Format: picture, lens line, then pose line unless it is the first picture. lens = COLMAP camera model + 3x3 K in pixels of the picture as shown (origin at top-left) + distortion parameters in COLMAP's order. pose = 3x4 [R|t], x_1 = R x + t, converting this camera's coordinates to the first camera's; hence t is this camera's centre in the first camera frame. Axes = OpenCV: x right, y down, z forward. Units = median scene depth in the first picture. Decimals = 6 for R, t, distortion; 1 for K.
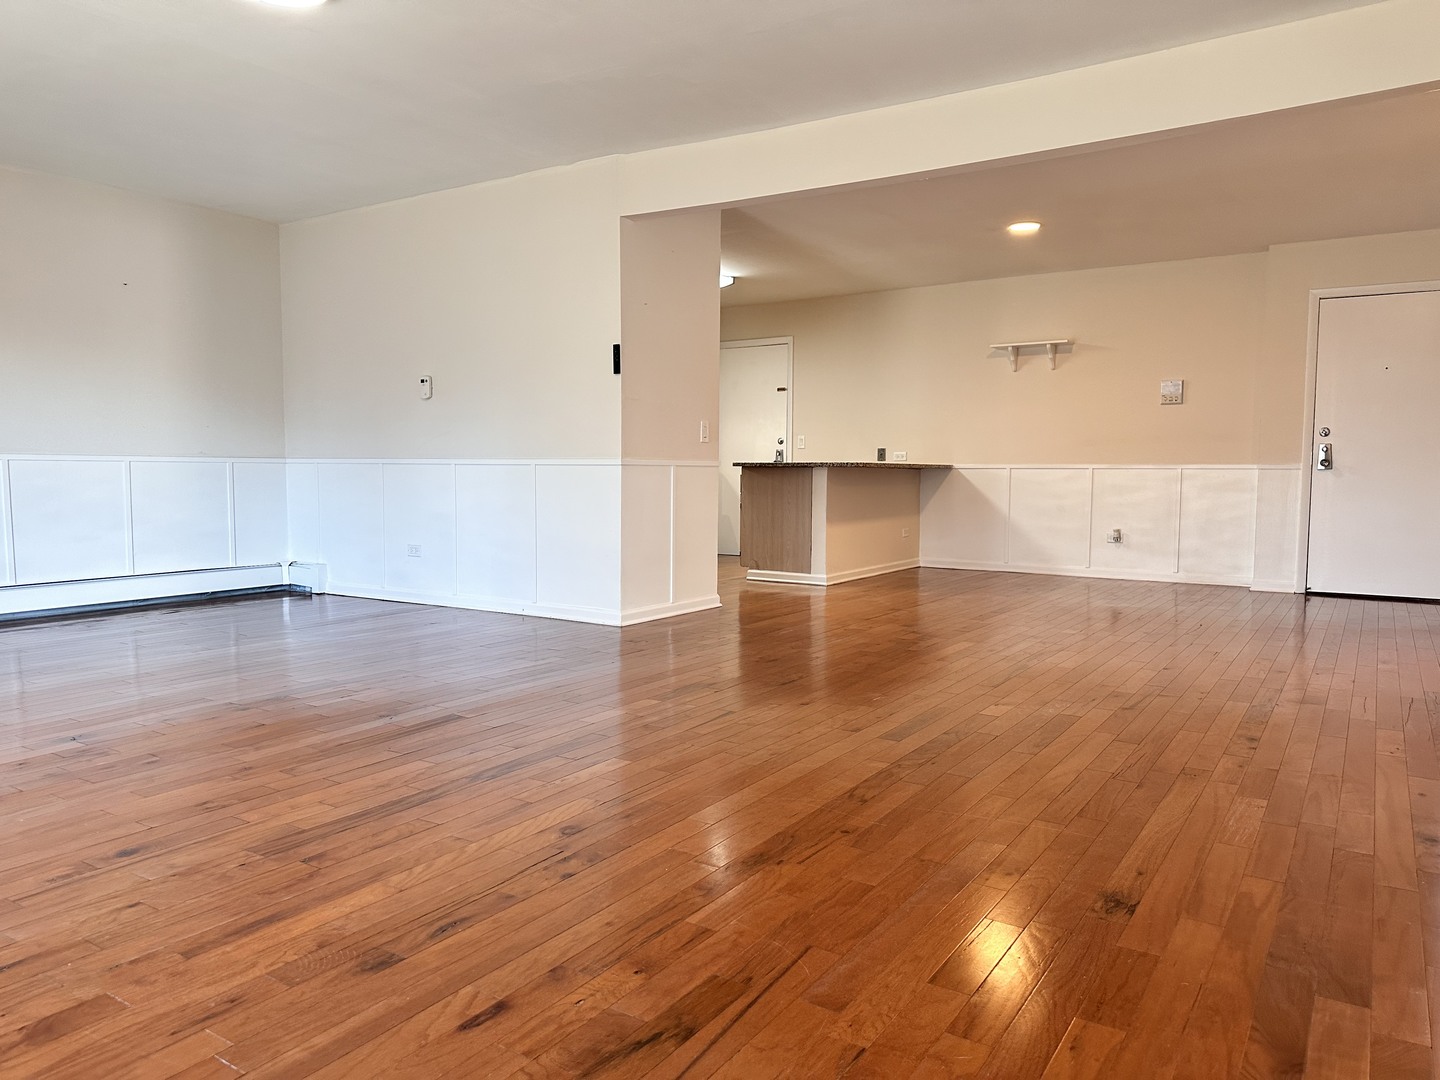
lens RADIAL K [[1003.3, 0, 721.1], [0, 1003.3, 546.3], [0, 0, 1]] dist [0.170391, -0.276107]
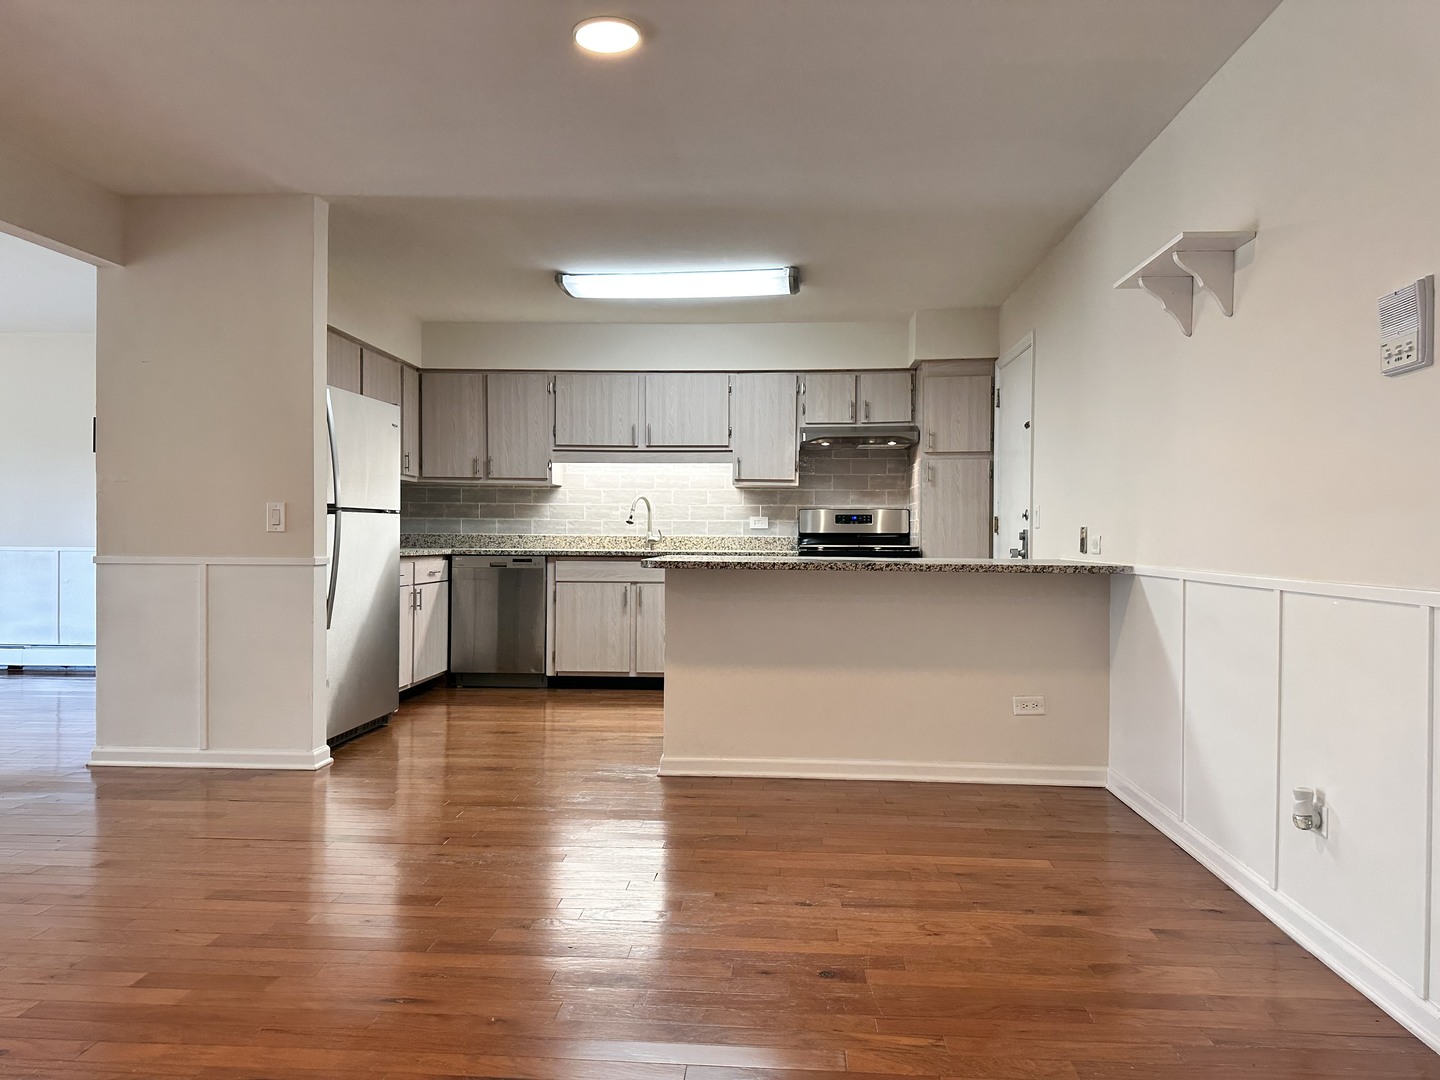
lens RADIAL K [[1003.3, 0, 721.1], [0, 1003.3, 546.3], [0, 0, 1]] dist [0.170391, -0.276107]
pose [[0.484457, 0.005305, -0.874799, 0.574574], [-0.068531, 0.997139, -0.031905, -0.068368], [0.872127, 0.075408, 0.483434, 0.688263]]
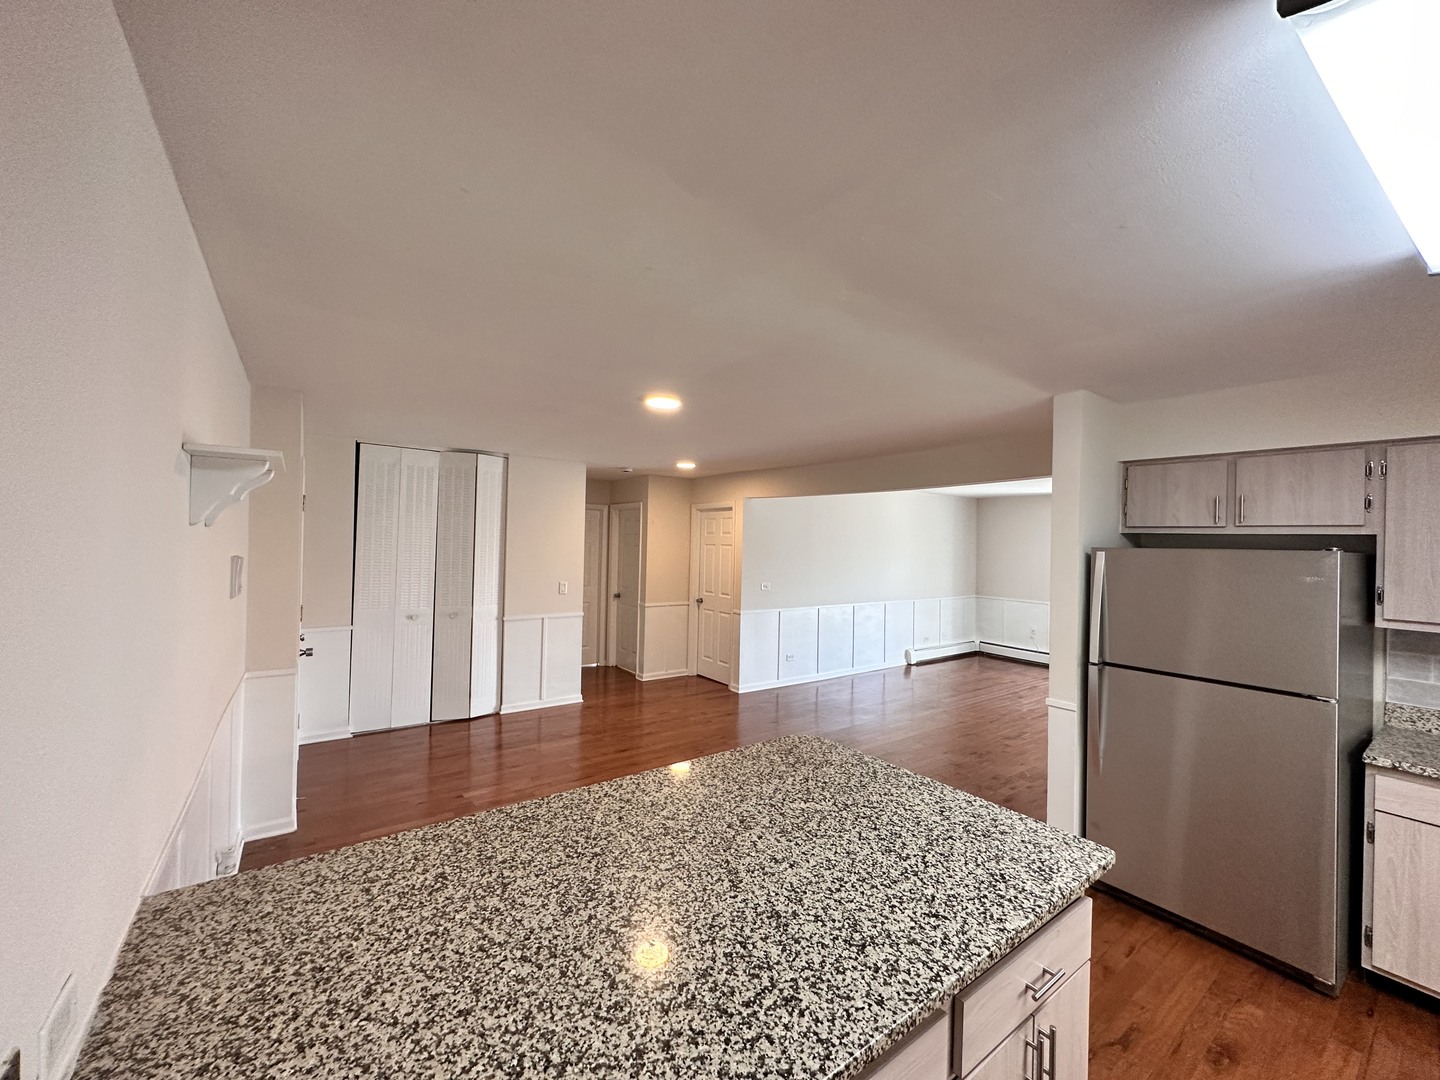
lens RADIAL K [[575.6, 0, 718.1], [0, 575.6, 537.1], [0, 0, 1]] dist [0.000088, -0.000166]
pose [[-0.930538, -0.022275, 0.365517, 0.062772], [0.000529, 0.998065, 0.062171, -0.186653], [-0.366195, 0.058046, -0.928726, 1.165119]]
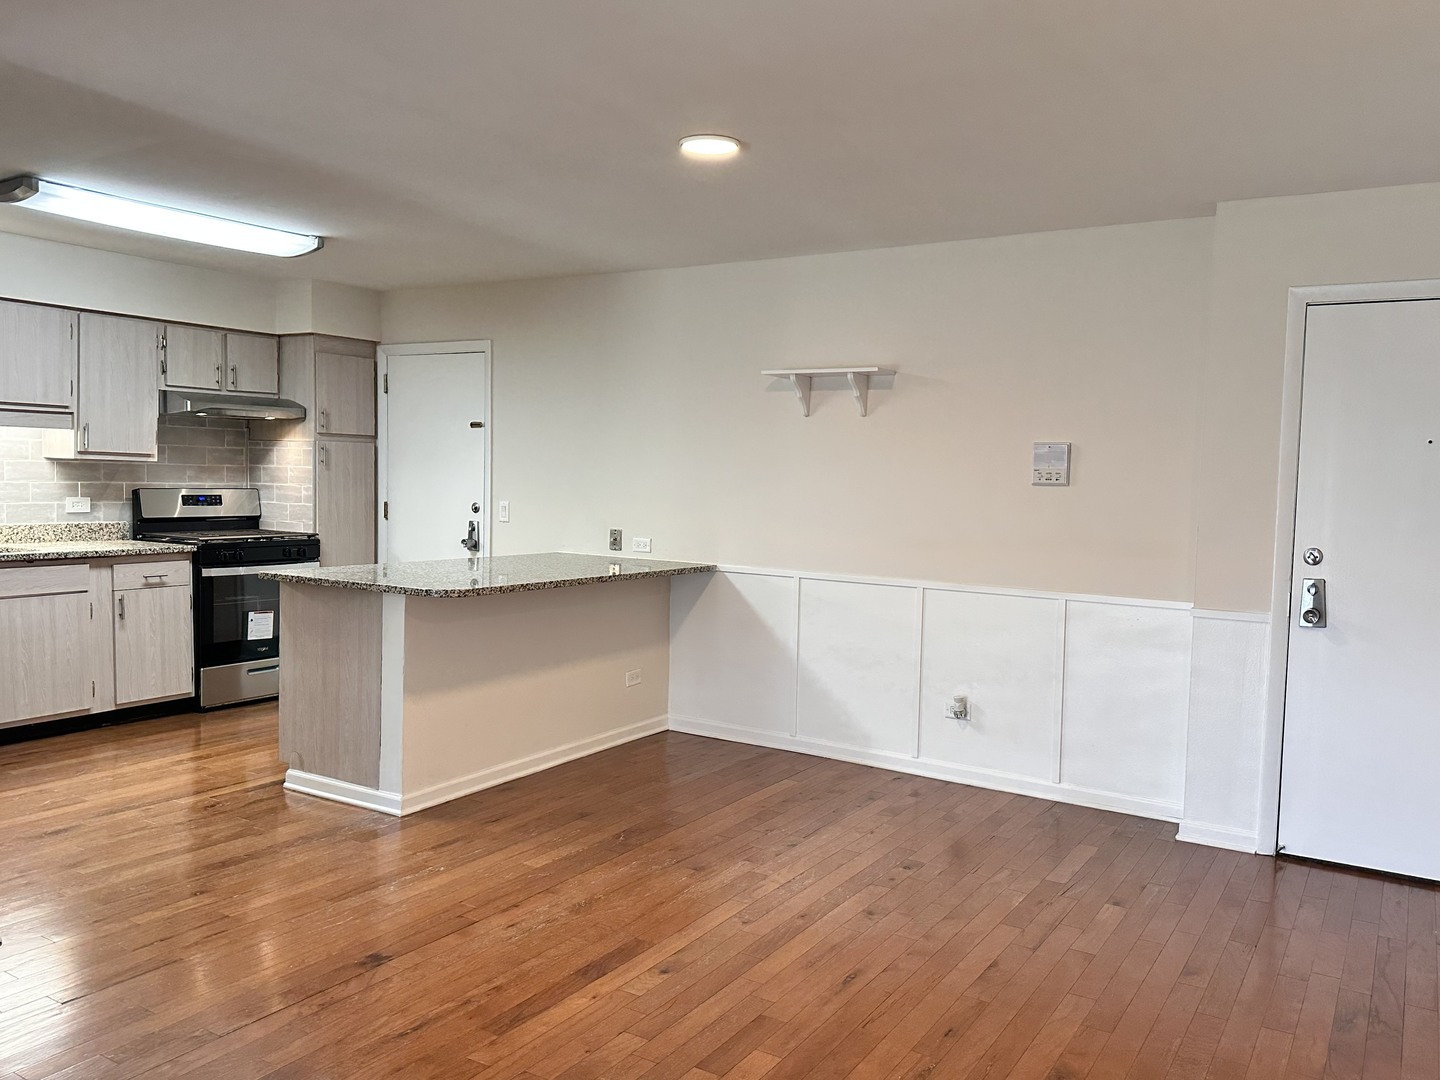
lens RADIAL K [[1116.5, 0, 720.0], [0, 1116.5, 540.0], [0, 0, 1]] dist [0.136240, -0.180425]
pose [[0.999736, 0.019664, 0.011911, 0.242591], [-0.019484, 0.999697, -0.015039, -0.092760], [-0.012203, 0.014803, 0.999816, 0.367820]]
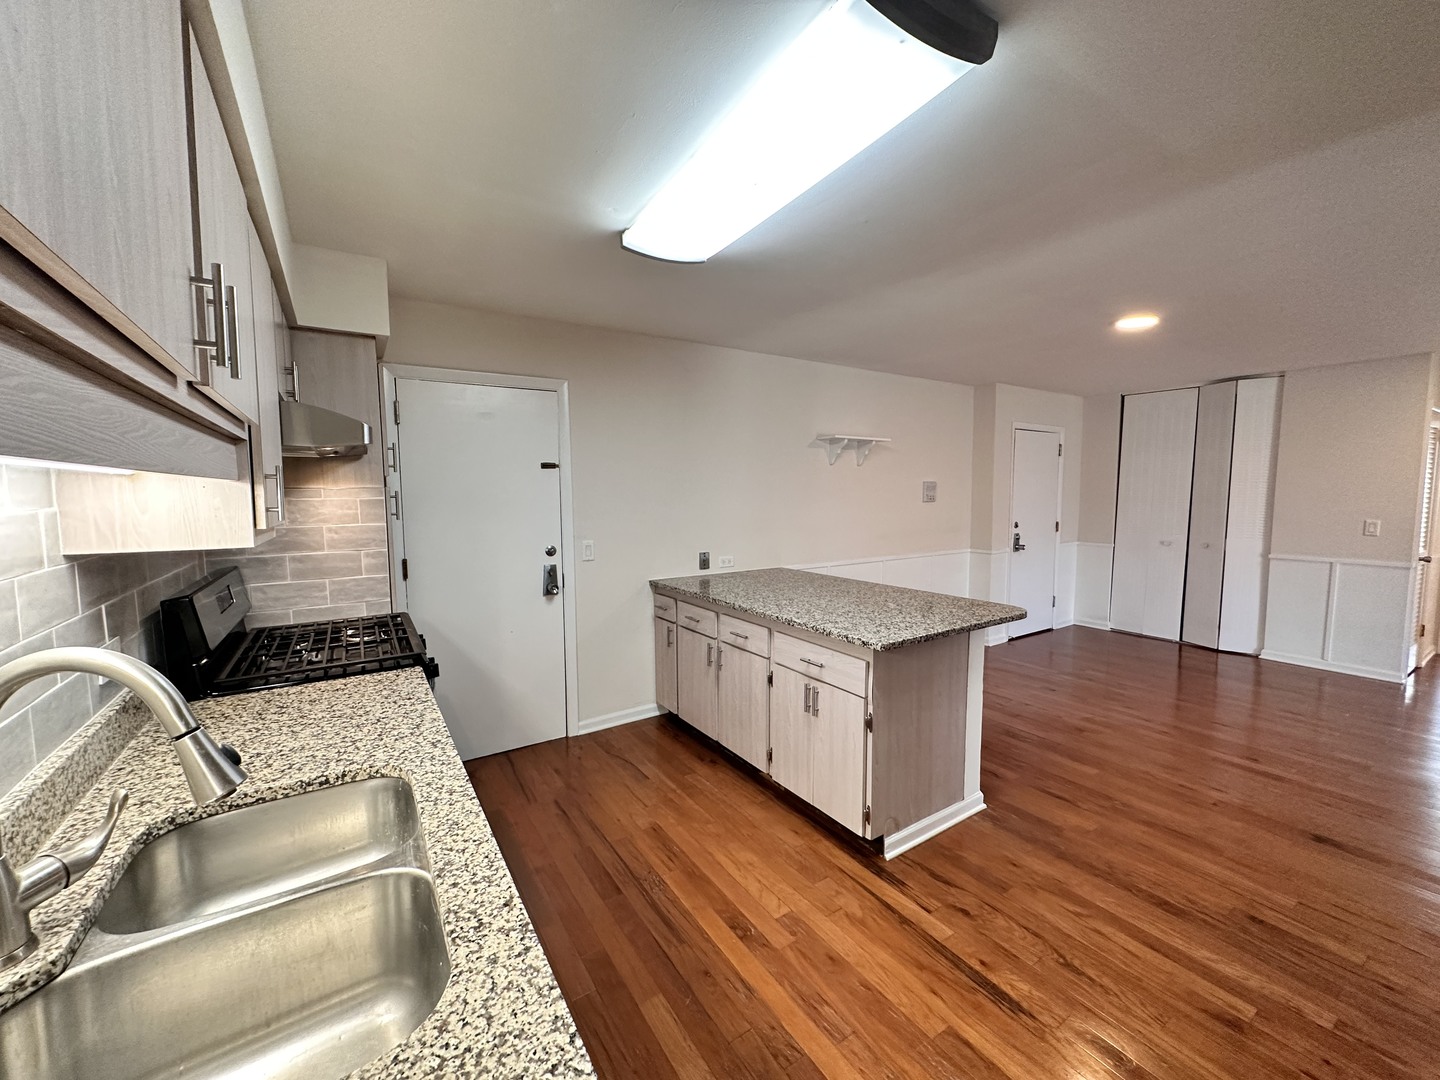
lens RADIAL K [[575.6, 0, 718.1], [0, 575.6, 537.1], [0, 0, 1]] dist [0.000088, -0.000166]
pose [[0.407727, -0.084588, 0.909178, -0.255292], [0.075760, 0.995401, 0.058635, -0.150550], [-0.909956, 0.044973, 0.412260, 0.920066]]
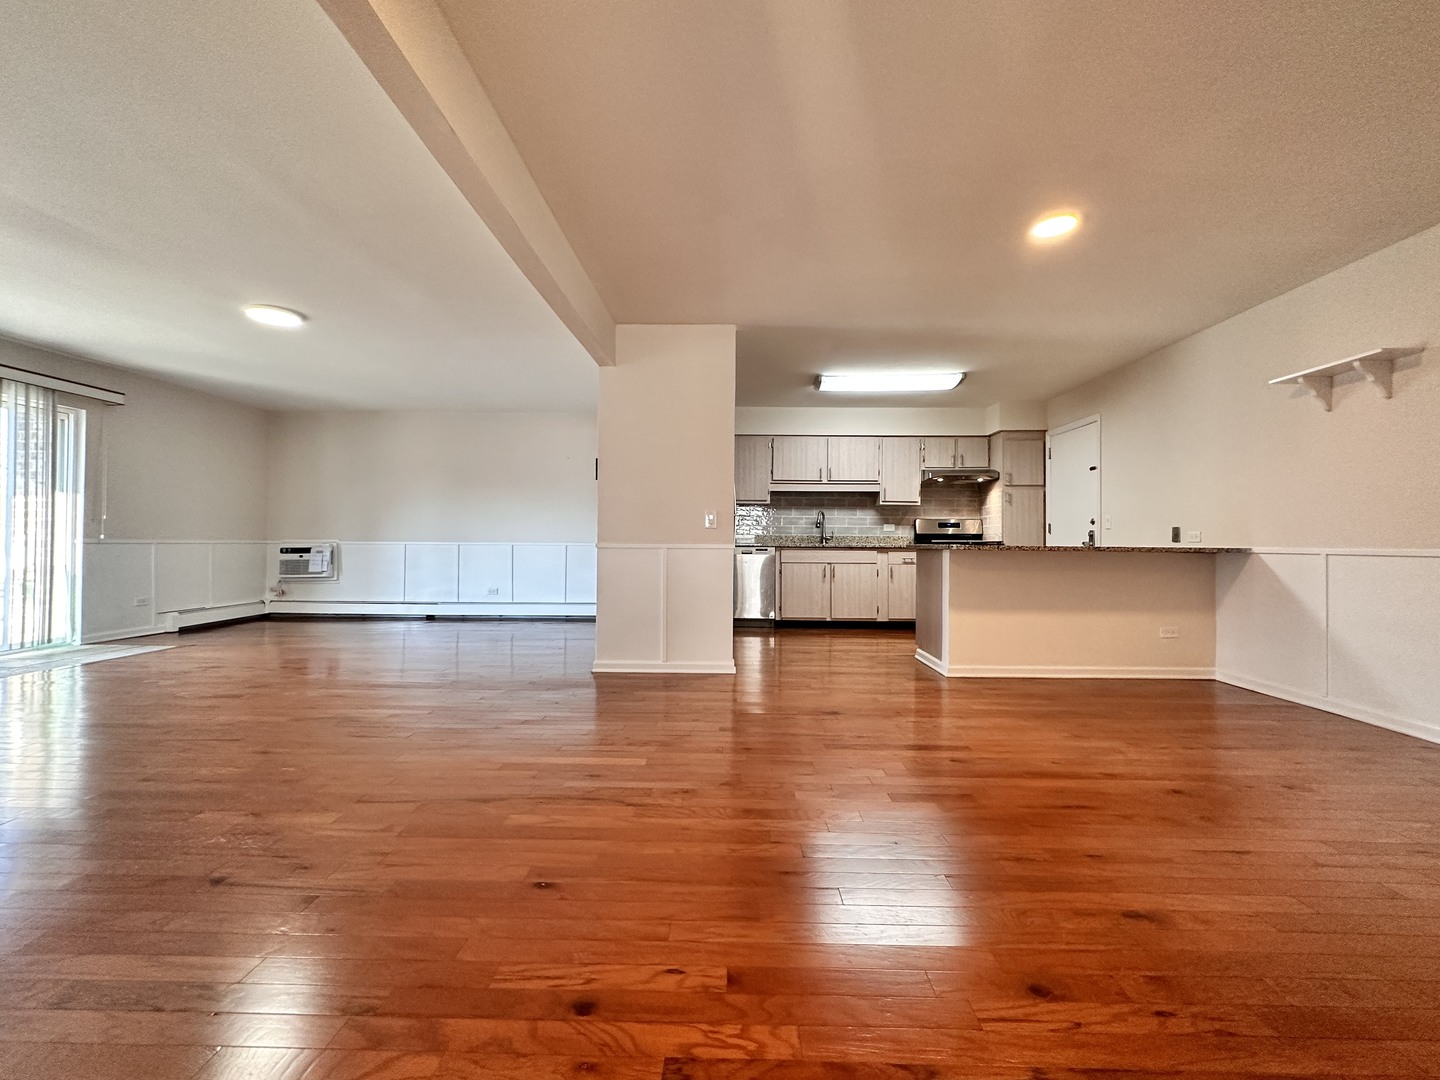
lens RADIAL K [[601.0, 0, 720.0], [0, 601.0, 540.0], [0, 0, 1]] dist [-0.001660, 0.000675]
pose [[0.520307, -0.006484, -0.853954, 0.436729], [-0.066873, 0.996591, -0.048312, -0.042660], [0.851357, 0.082243, 0.518100, 0.481955]]
